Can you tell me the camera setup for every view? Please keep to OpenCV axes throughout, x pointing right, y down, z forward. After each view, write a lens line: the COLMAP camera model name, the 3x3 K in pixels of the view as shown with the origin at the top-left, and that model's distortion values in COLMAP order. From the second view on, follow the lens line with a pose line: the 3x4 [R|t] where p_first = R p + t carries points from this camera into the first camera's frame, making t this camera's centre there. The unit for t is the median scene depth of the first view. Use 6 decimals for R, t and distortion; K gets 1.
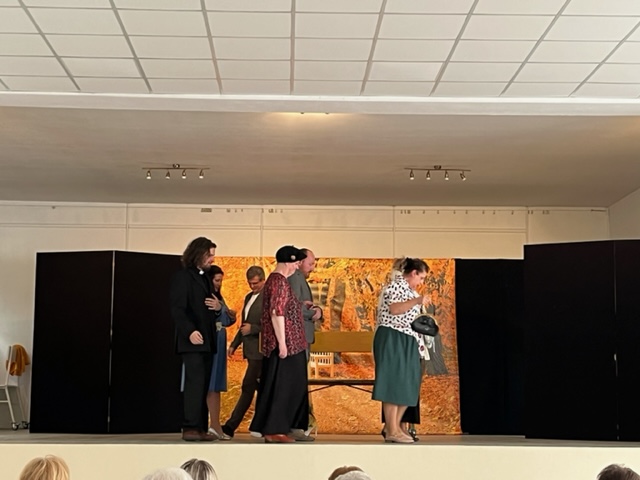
lens RADIAL K [[1245.5, 0, 326.1], [0, 1245.5, 247.9], [0, 0, 1]] dist [0.143277, 0.000000]
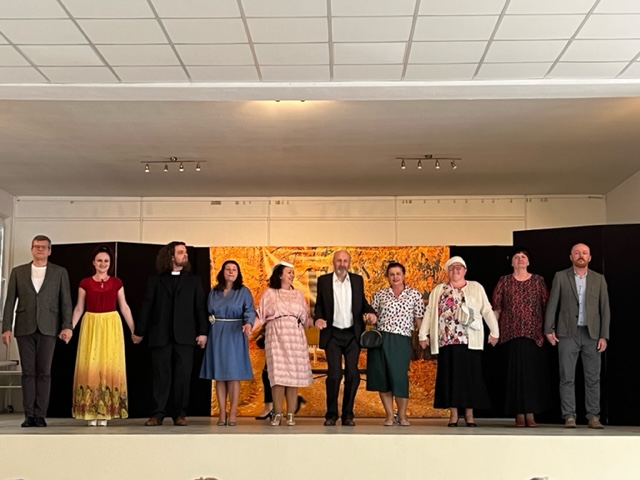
lens RADIAL K [[1095.2, 0, 324.9], [0, 1095.2, 251.1], [0, 0, 1]] dist [0.137052, 0.000000]
pose [[0.998407, -0.012264, -0.055073, 0.053379], [0.012778, 0.999878, 0.009000, 0.003706], [0.054956, -0.009689, 0.998442, 0.099355]]
